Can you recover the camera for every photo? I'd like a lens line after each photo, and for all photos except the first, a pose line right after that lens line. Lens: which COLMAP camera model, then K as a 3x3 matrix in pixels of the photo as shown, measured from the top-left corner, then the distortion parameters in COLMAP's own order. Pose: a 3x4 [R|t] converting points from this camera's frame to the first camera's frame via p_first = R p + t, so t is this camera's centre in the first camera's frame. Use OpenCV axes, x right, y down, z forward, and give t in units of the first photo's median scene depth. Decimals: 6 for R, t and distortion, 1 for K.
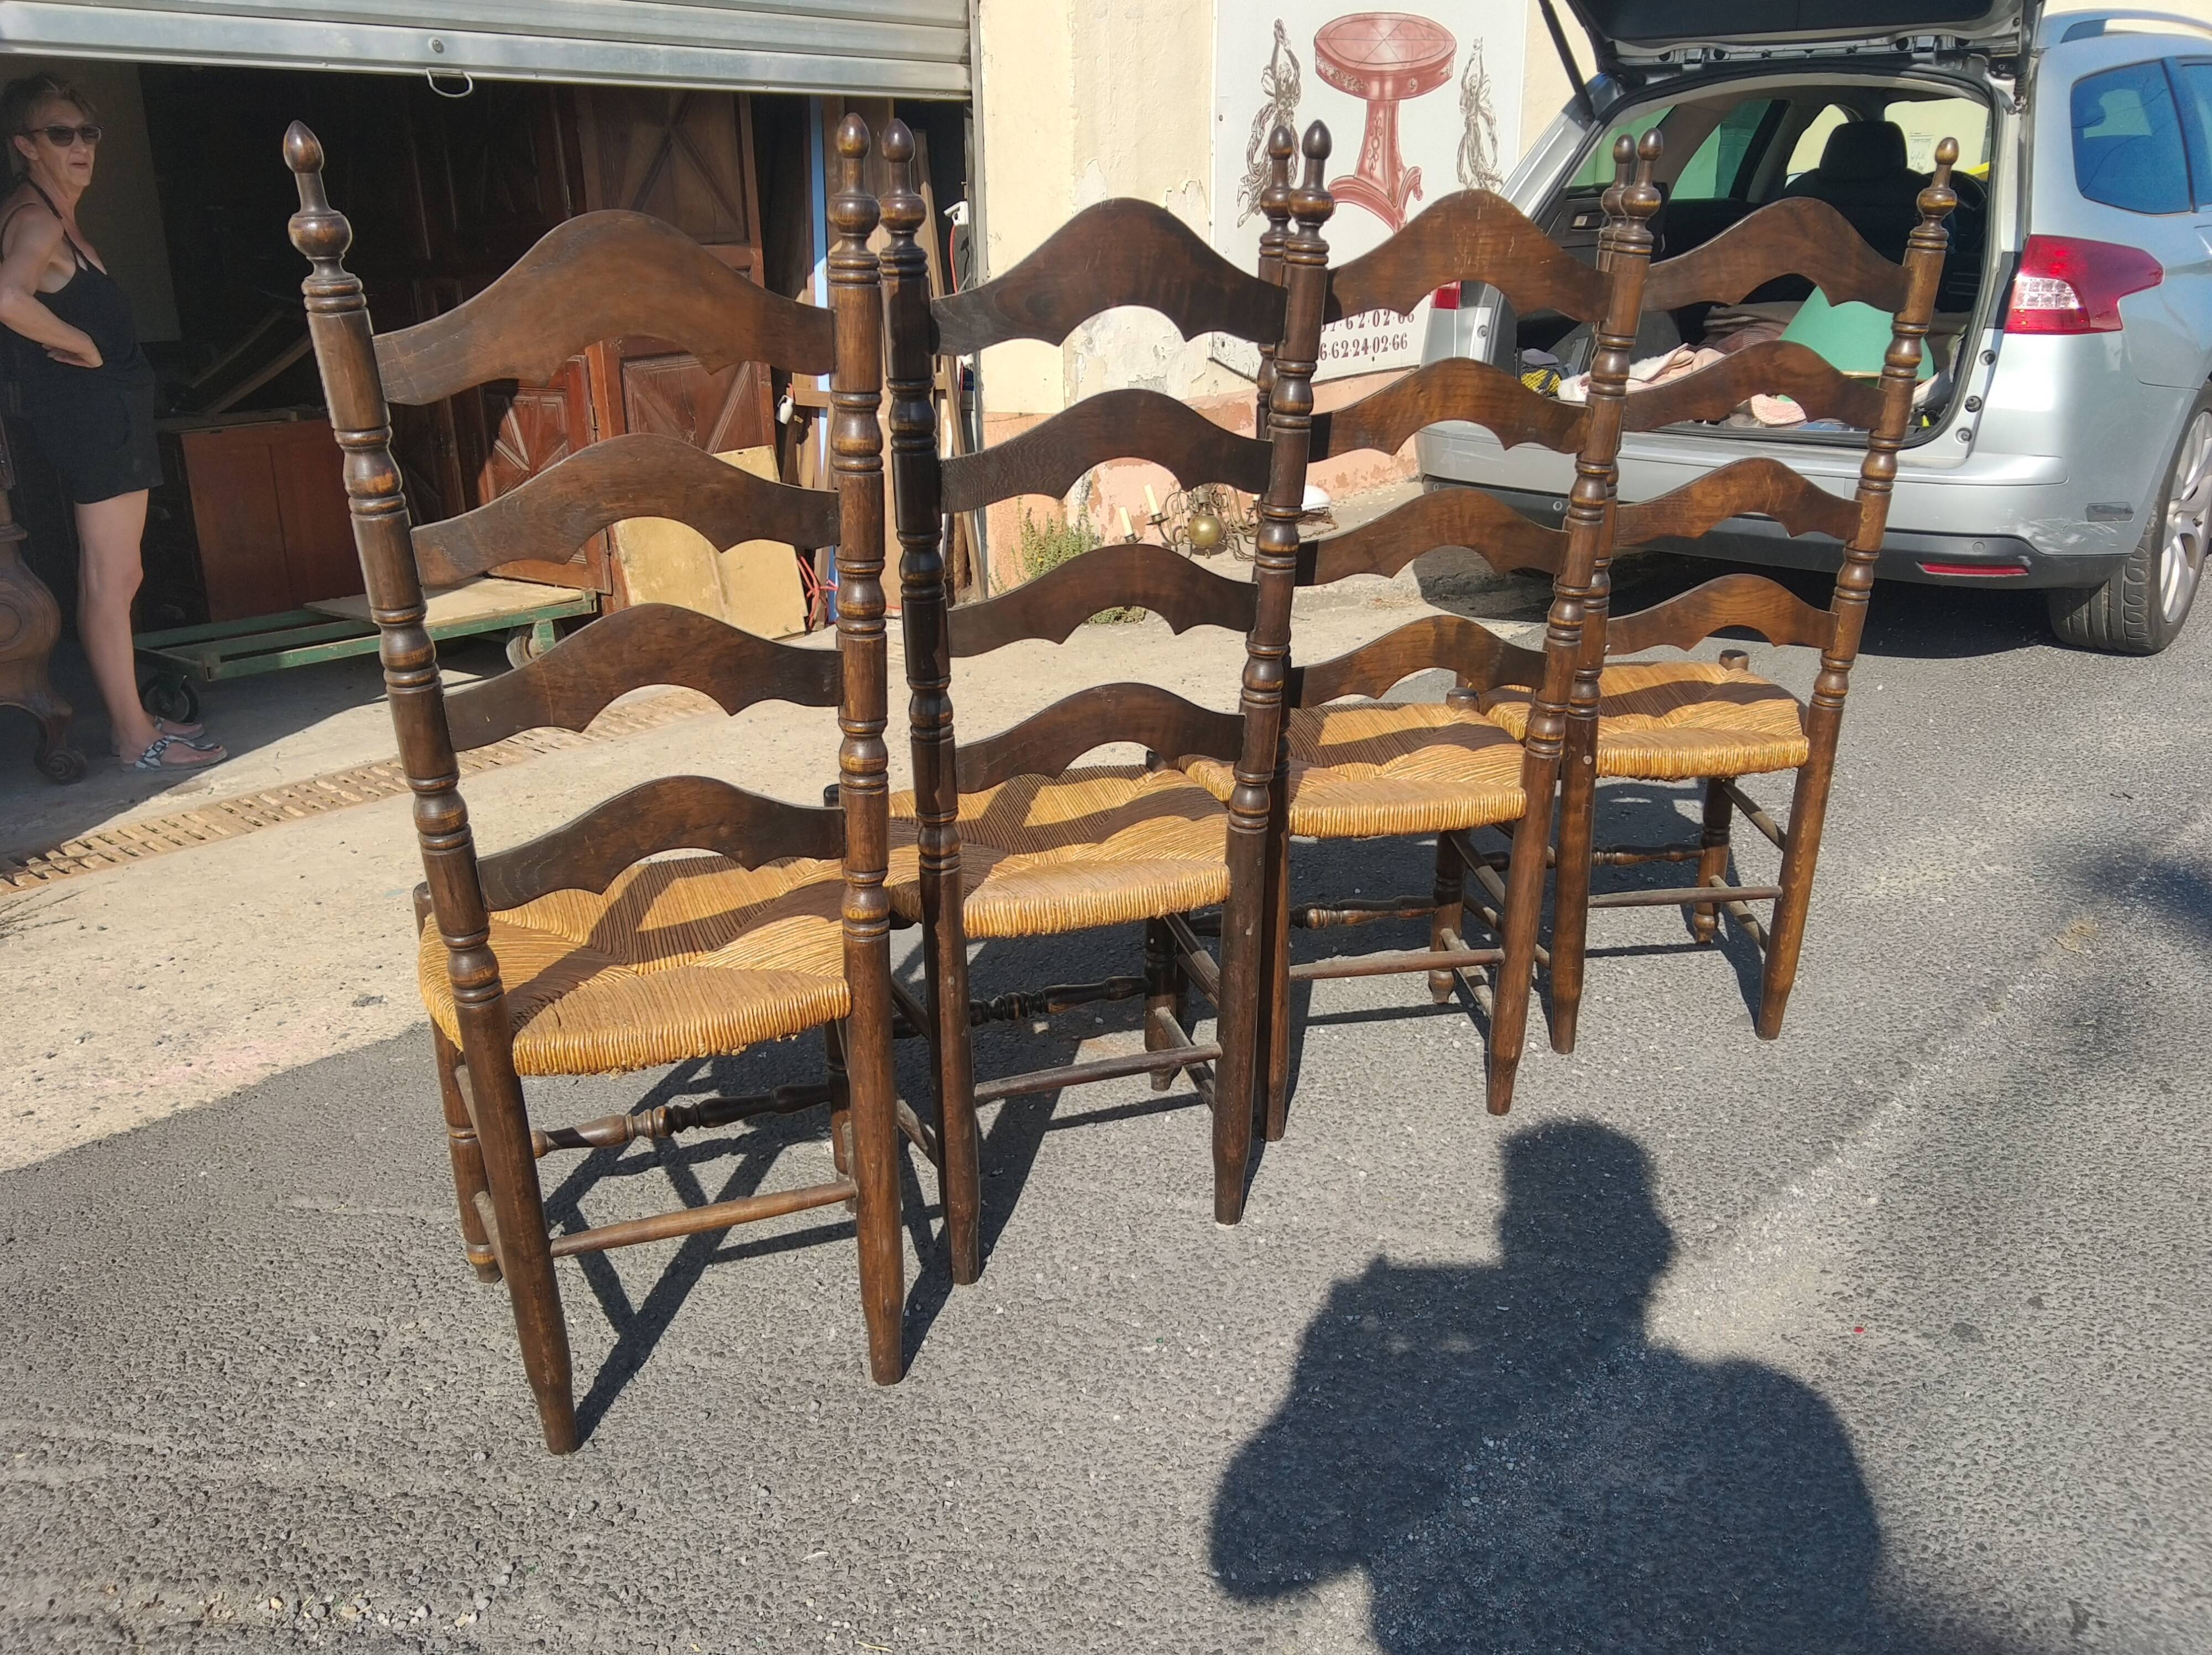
lens RADIAL K [[1859.7, 0, 1095.1], [0, 1859.7, 791.7], [0, 0, 1]] dist [-0.062575, 0.081094]
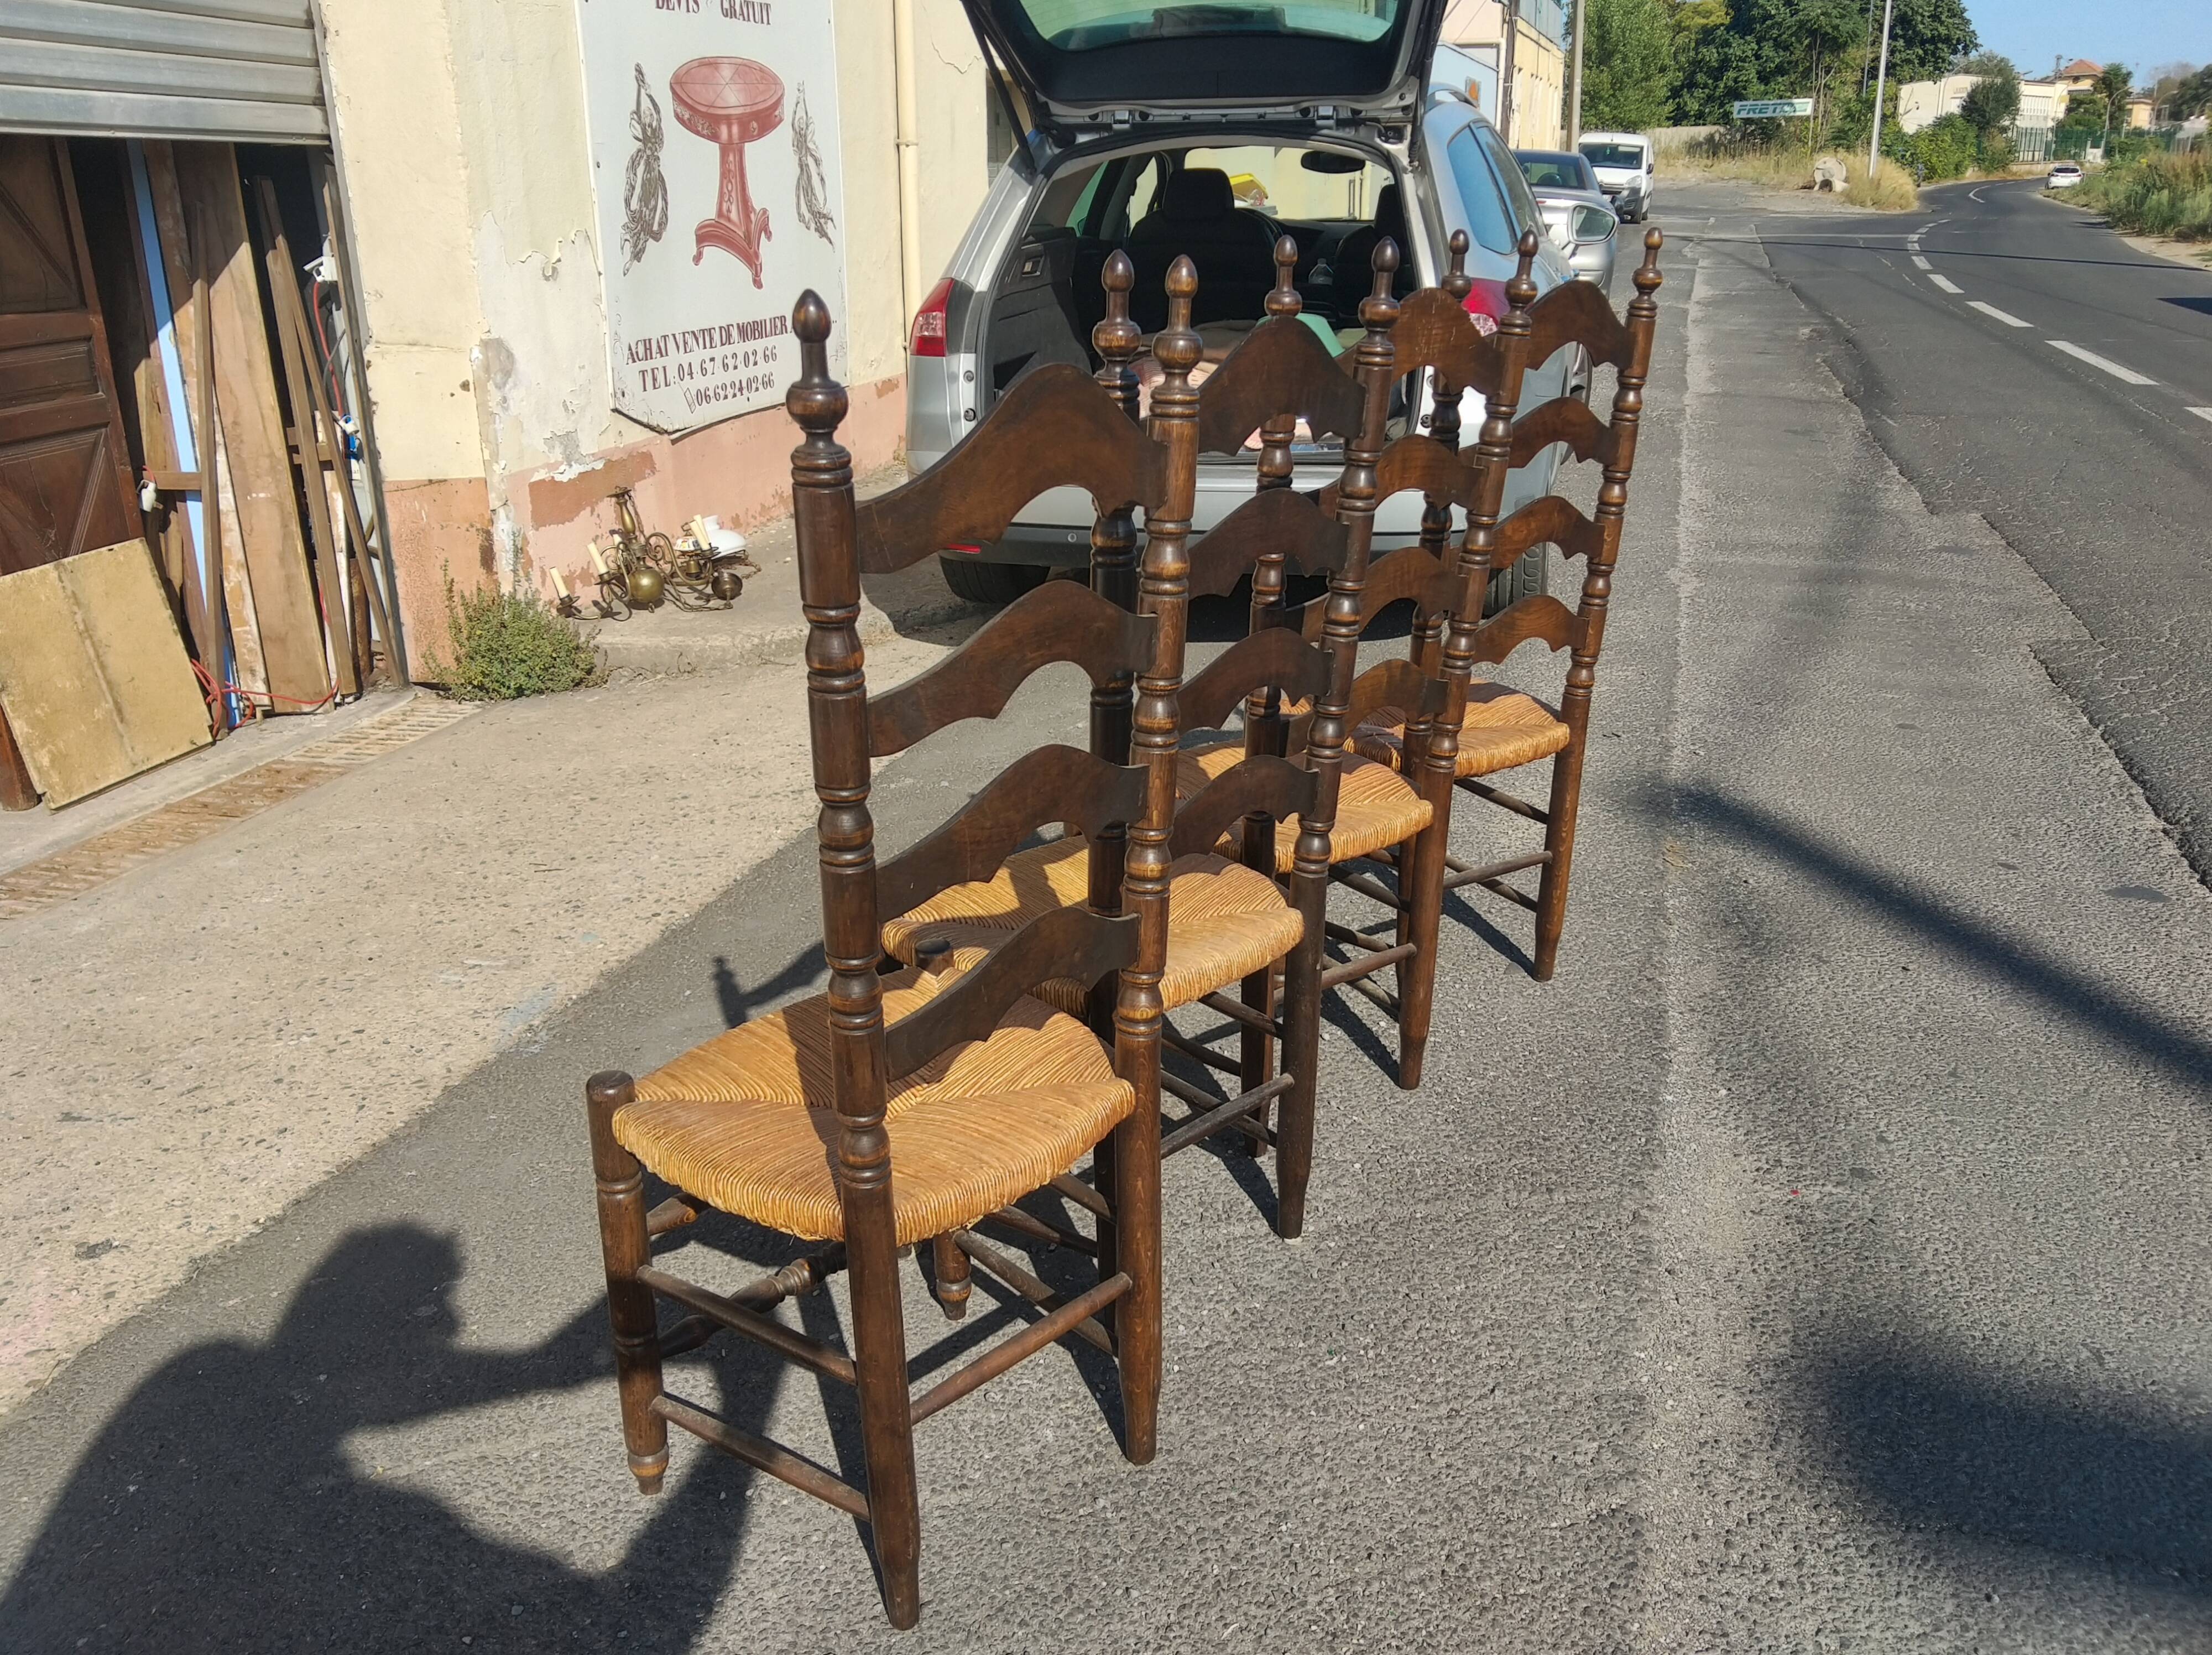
lens RADIAL K [[1860.3, 0, 1105.2], [0, 1860.3, 781.4], [0, 0, 1]] dist [-0.046363, 0.051377]
pose [[0.890379, -0.140181, 0.433099, -0.165600], [0.145416, 0.989143, 0.021205, -0.025196], [-0.431370, 0.044099, 0.901097, 0.021112]]
